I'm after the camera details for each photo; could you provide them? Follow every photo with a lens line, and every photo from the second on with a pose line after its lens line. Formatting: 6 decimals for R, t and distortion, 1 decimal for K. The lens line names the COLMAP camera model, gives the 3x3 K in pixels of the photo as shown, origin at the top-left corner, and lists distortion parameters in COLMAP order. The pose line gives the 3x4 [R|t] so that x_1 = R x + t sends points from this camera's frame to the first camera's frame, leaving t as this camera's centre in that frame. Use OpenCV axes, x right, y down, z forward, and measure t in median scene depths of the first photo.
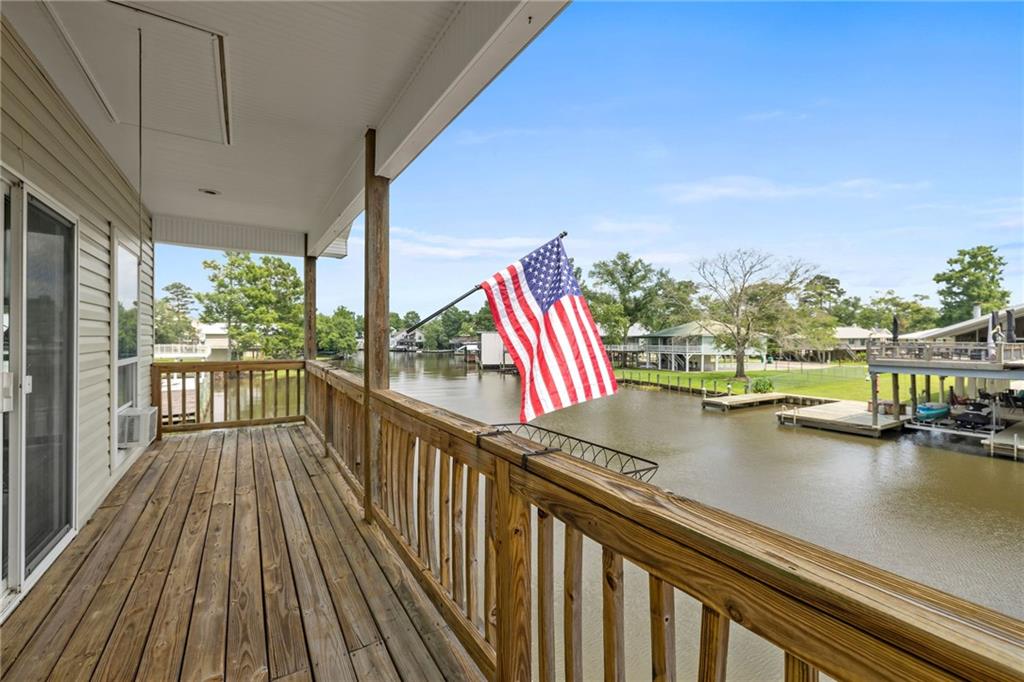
lens RADIAL K [[431.8, 0, 507.8], [0, 431.8, 340.7], [0, 0, 1]] dist [-0.007425, 0.001525]
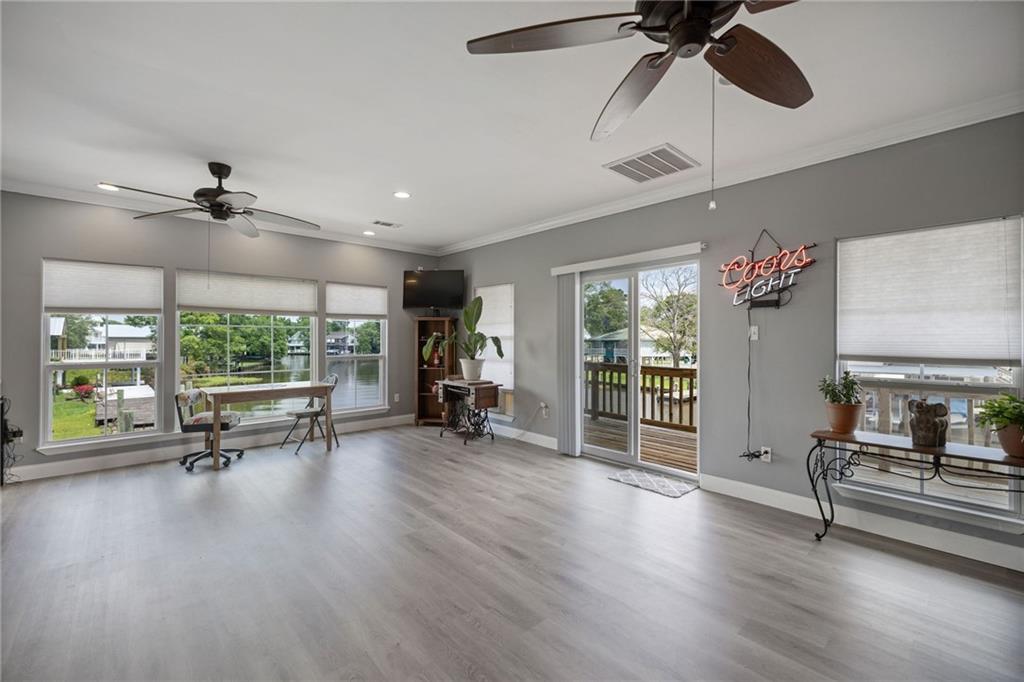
lens RADIAL K [[431.8, 0, 513.9], [0, 431.8, 339.6], [0, 0, 1]] dist [-0.007425, 0.001525]
pose [[0.982475, 0.000857, 0.186392, -0.073352], [0.001031, 0.999949, -0.010031, -0.000814], [-0.186391, 0.010048, 0.982424, -0.036343]]
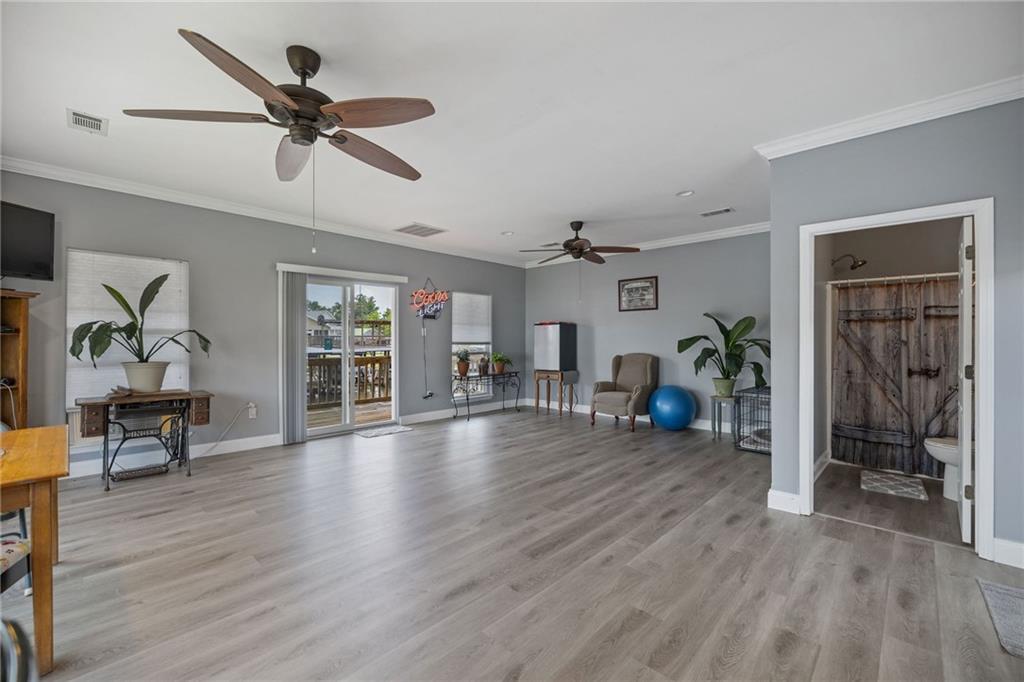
lens RADIAL K [[431.8, 0, 519.4], [0, 431.8, 337.6], [0, 0, 1]] dist [-0.007425, 0.001525]
pose [[-0.279520, -0.003670, 0.960133, -0.955422], [0.004222, 0.999978, 0.005051, -0.006893], [-0.960131, 0.005466, -0.279499, 0.709453]]
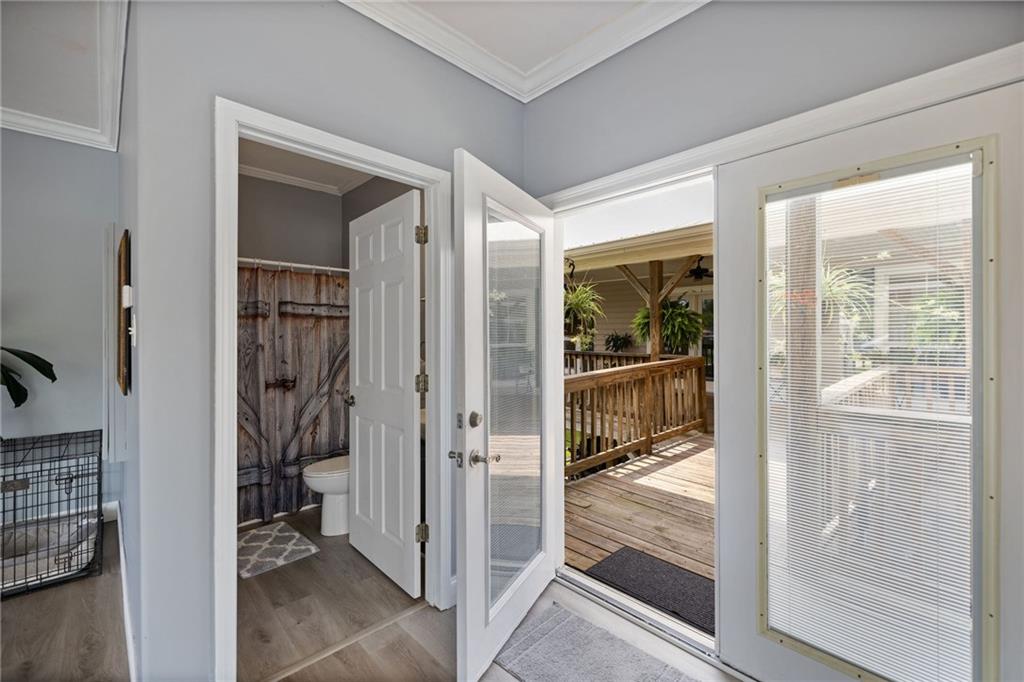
lens RADIAL K [[431.8, 0, 514.7], [0, 431.8, 338.0], [0, 0, 1]] dist [-0.007425, 0.001525]
pose [[-0.976698, -0.001012, -0.214617, -0.580978], [-0.001973, 0.999989, 0.004262, -0.006761], [0.214611, 0.004586, -0.976689, 0.449570]]
